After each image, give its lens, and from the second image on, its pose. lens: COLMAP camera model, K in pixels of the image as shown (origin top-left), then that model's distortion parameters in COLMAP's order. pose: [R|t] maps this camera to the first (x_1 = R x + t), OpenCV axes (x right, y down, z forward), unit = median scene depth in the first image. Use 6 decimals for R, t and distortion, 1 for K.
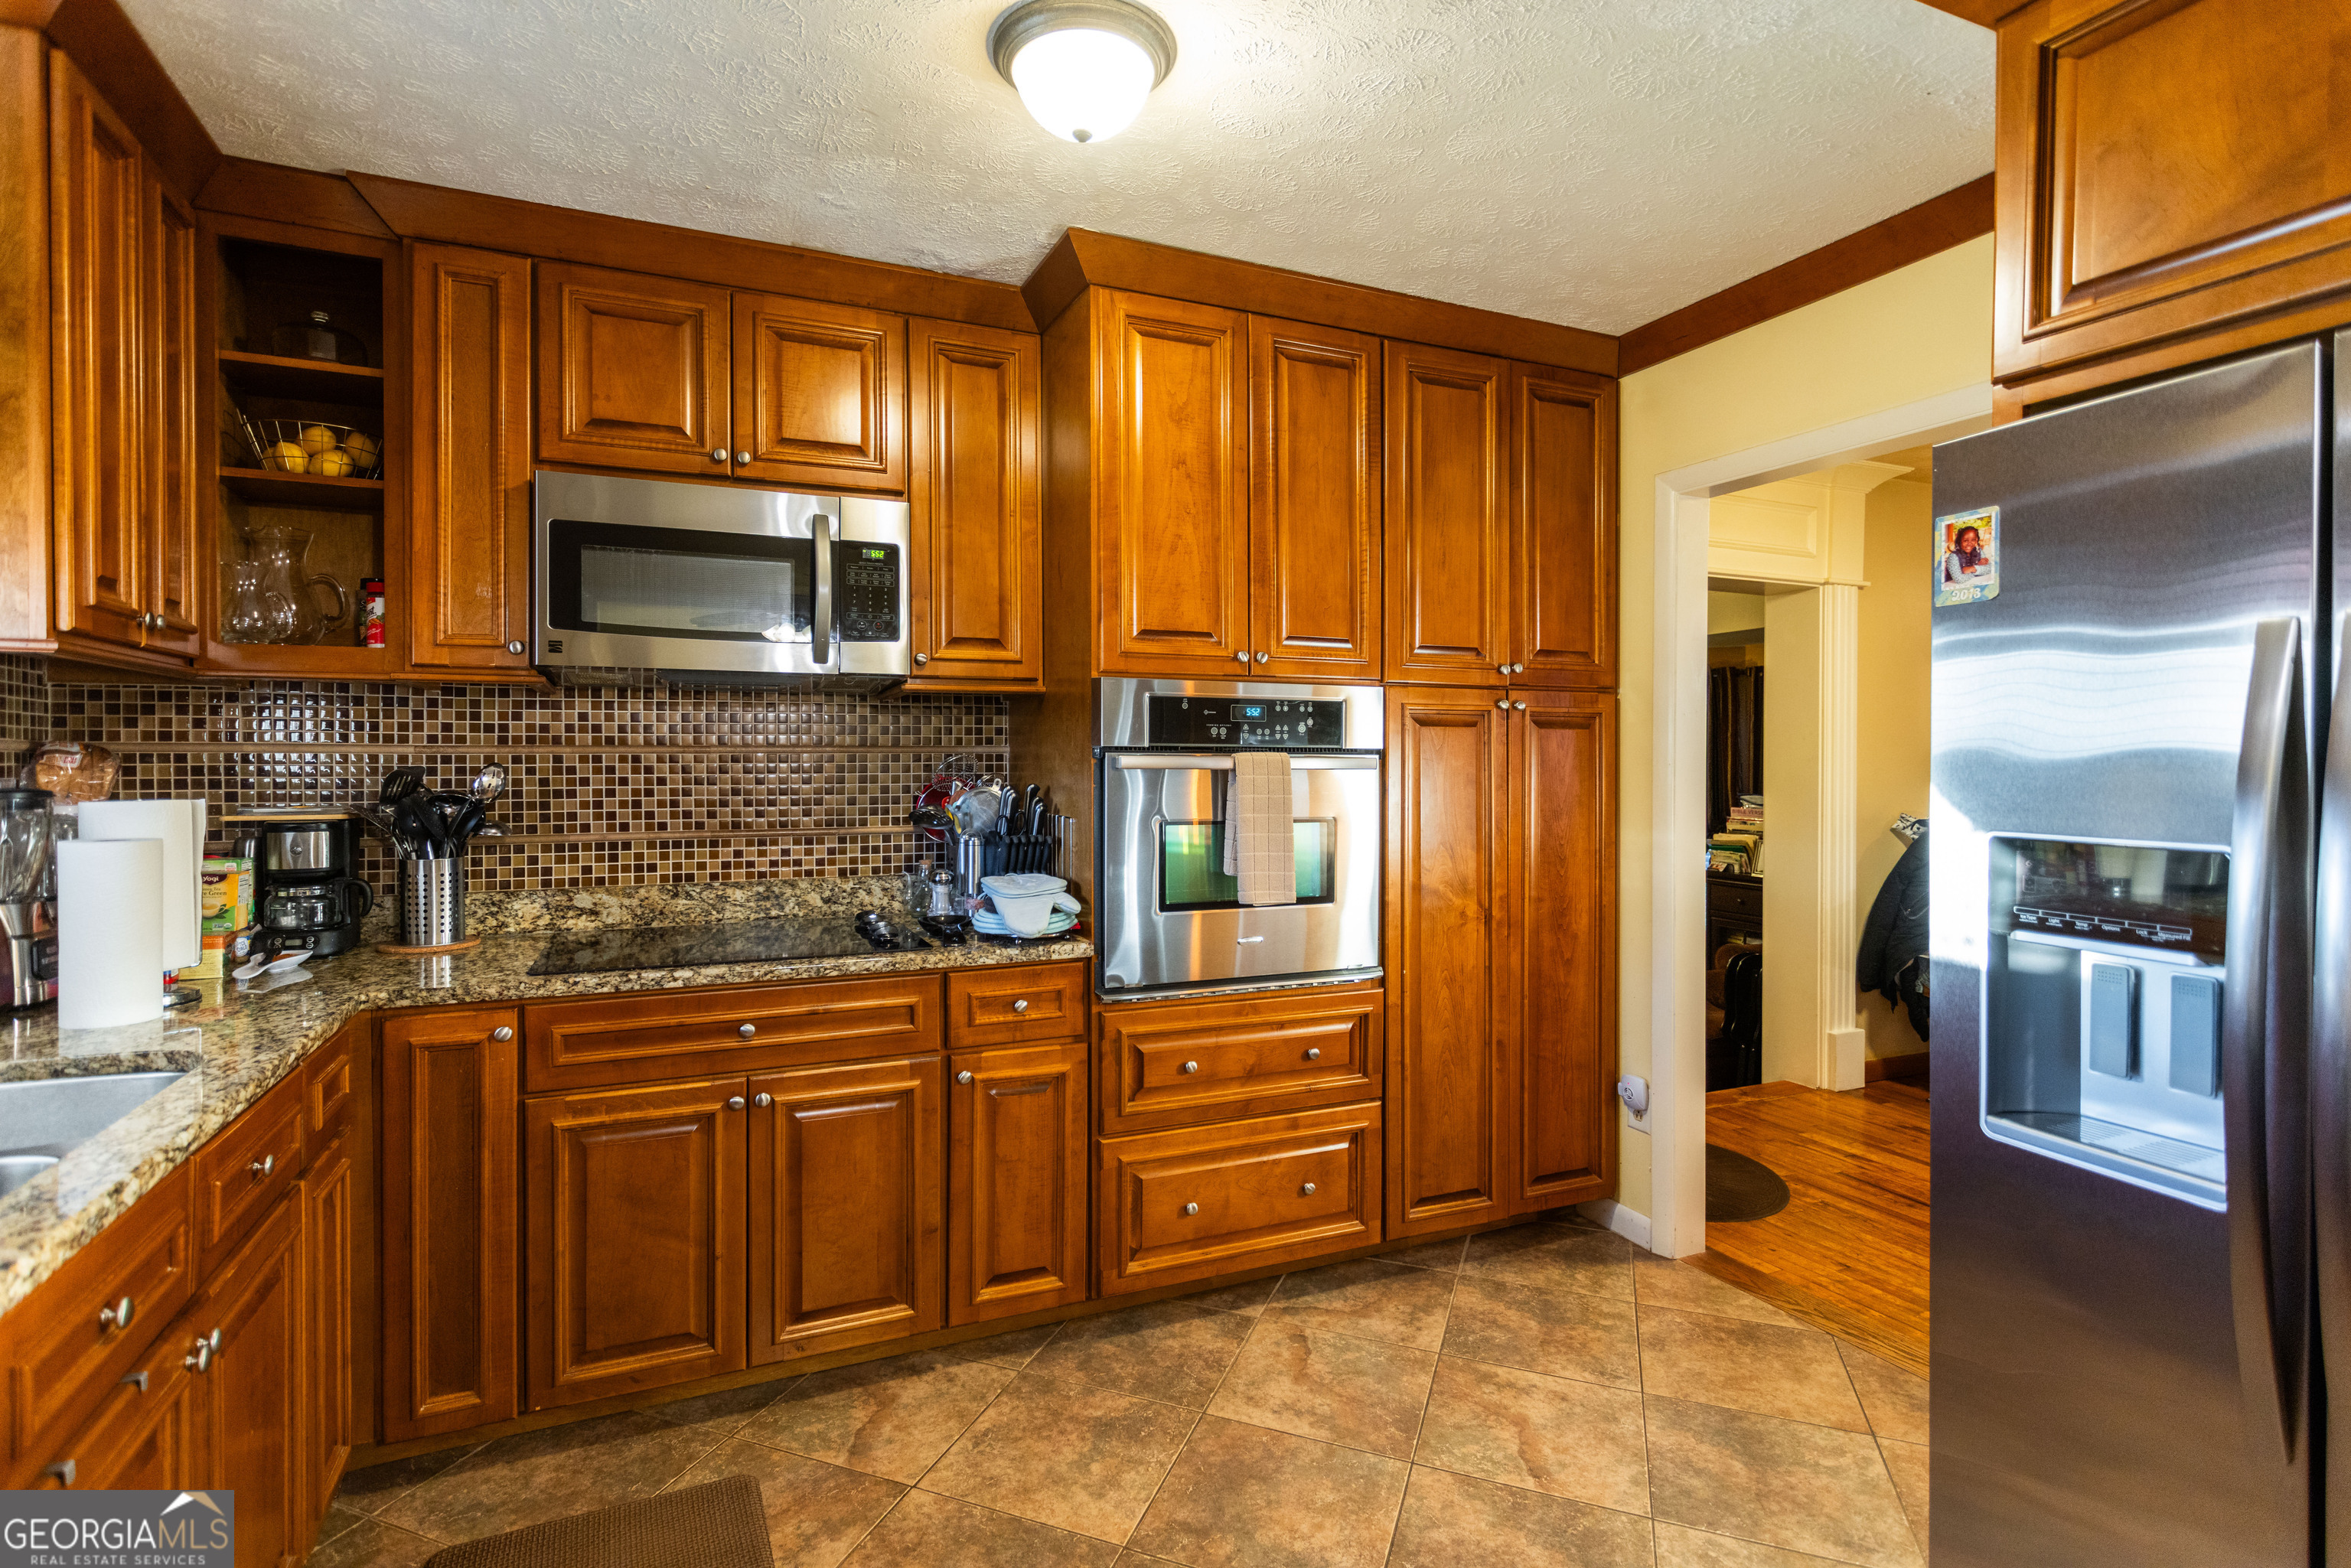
lens RADIAL K [[1131.3, 0, 1166.4], [0, 1131.3, 771.6], [0, 0, 1]] dist [0.000721, 0.002835]
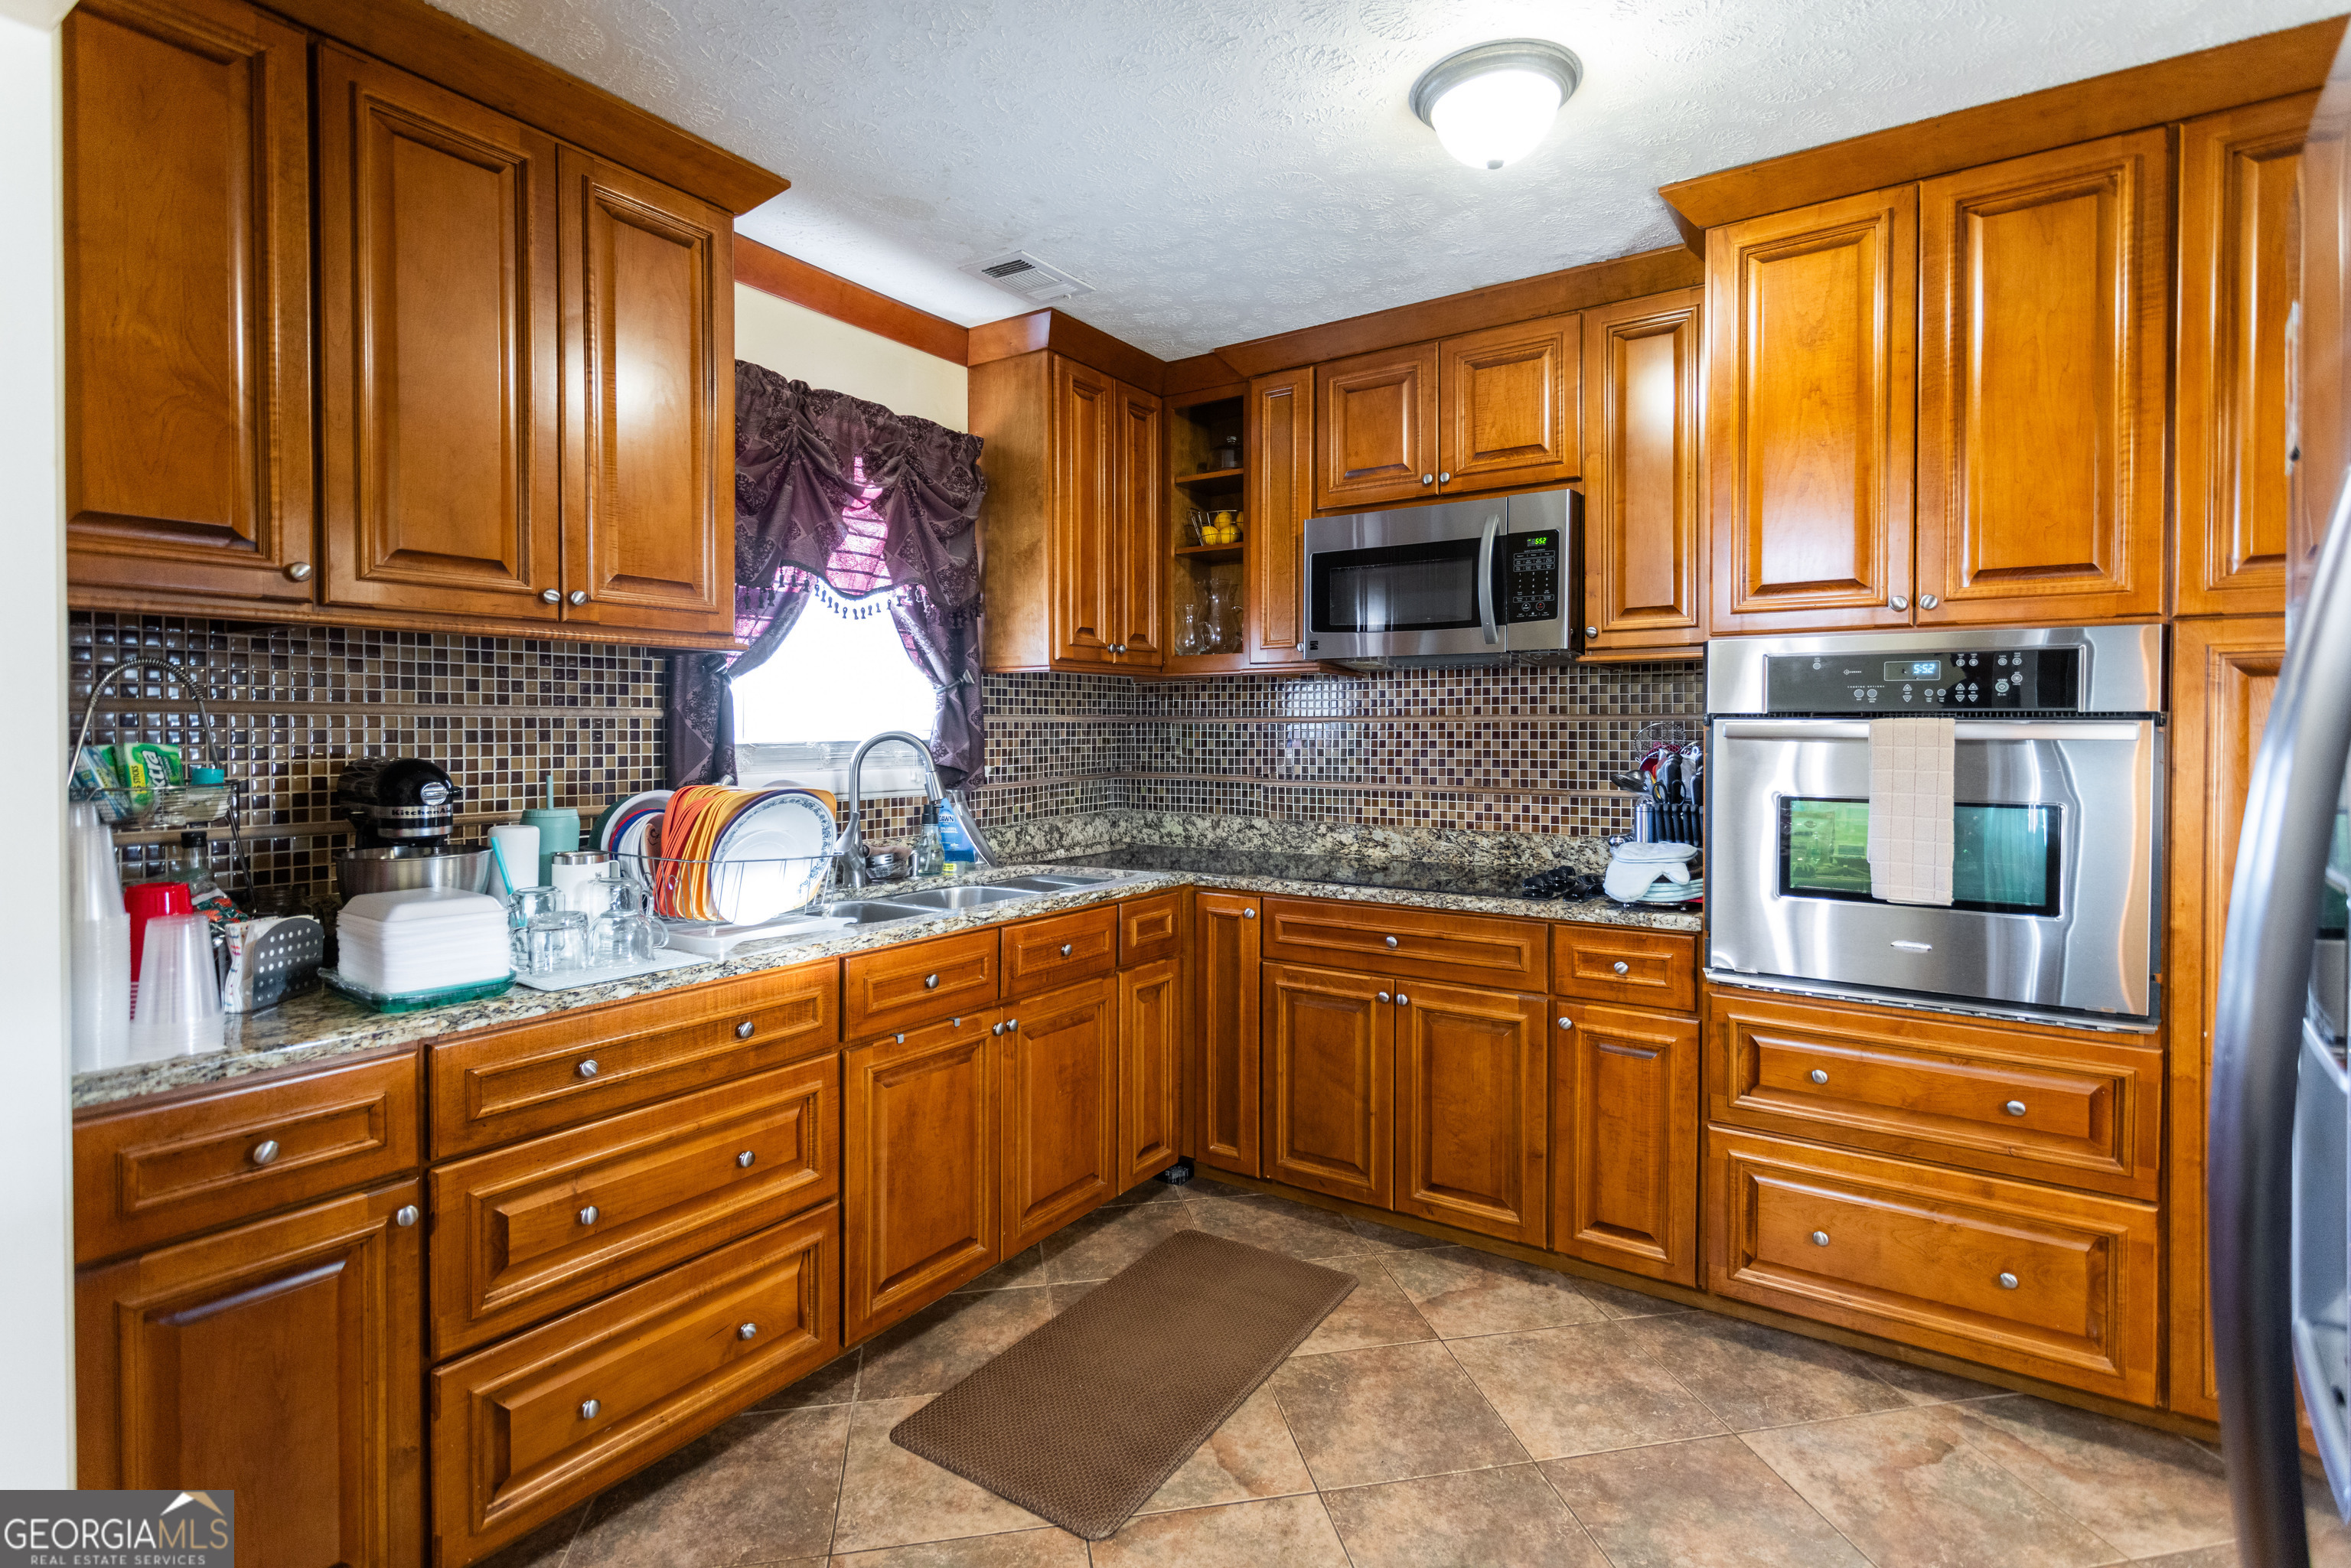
lens RADIAL K [[1131.3, 0, 1123.8], [0, 1131.3, 747.9], [0, 0, 1]] dist [0.000721, 0.002835]
pose [[0.514744, 0.015362, -0.857206, 0.498143], [-0.007991, 0.999882, 0.013121, -0.001404], [0.857307, 0.000096, 0.514806, 0.085043]]
